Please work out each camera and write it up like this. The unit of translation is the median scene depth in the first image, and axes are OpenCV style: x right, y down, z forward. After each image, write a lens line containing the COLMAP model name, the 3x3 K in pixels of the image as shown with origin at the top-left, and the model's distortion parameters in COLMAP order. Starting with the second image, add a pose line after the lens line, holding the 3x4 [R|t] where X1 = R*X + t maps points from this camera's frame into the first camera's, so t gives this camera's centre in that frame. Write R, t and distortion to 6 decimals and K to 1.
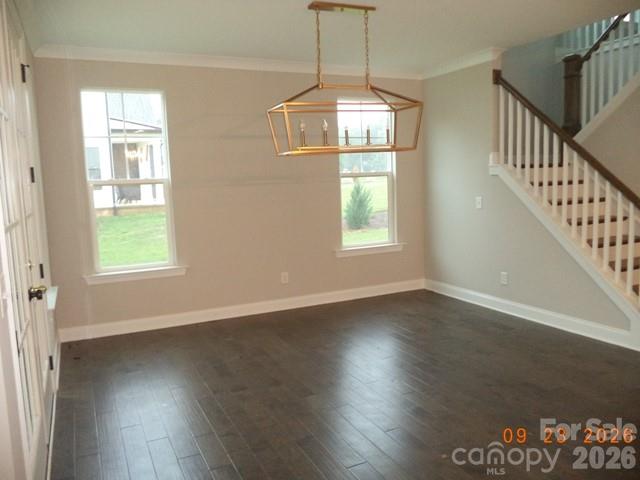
lens RADIAL K [[553.8, 0, 317.3], [0, 553.8, 239.1], [0, 0, 1]] dist [0.017353, 0.022839]
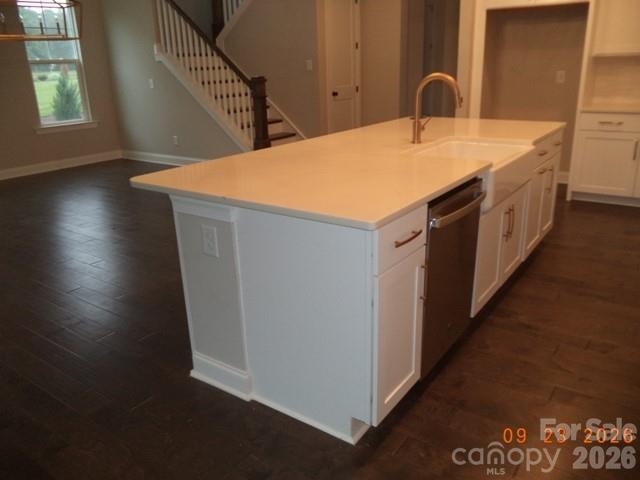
lens RADIAL K [[553.8, 0, 321.3], [0, 553.8, 240.7], [0, 0, 1]] dist [0.017353, 0.022839]
pose [[0.885559, -0.141145, 0.442564, 0.014110], [0.057543, 0.978715, 0.196994, 0.057499], [-0.460948, -0.148983, 0.874832, -0.362773]]
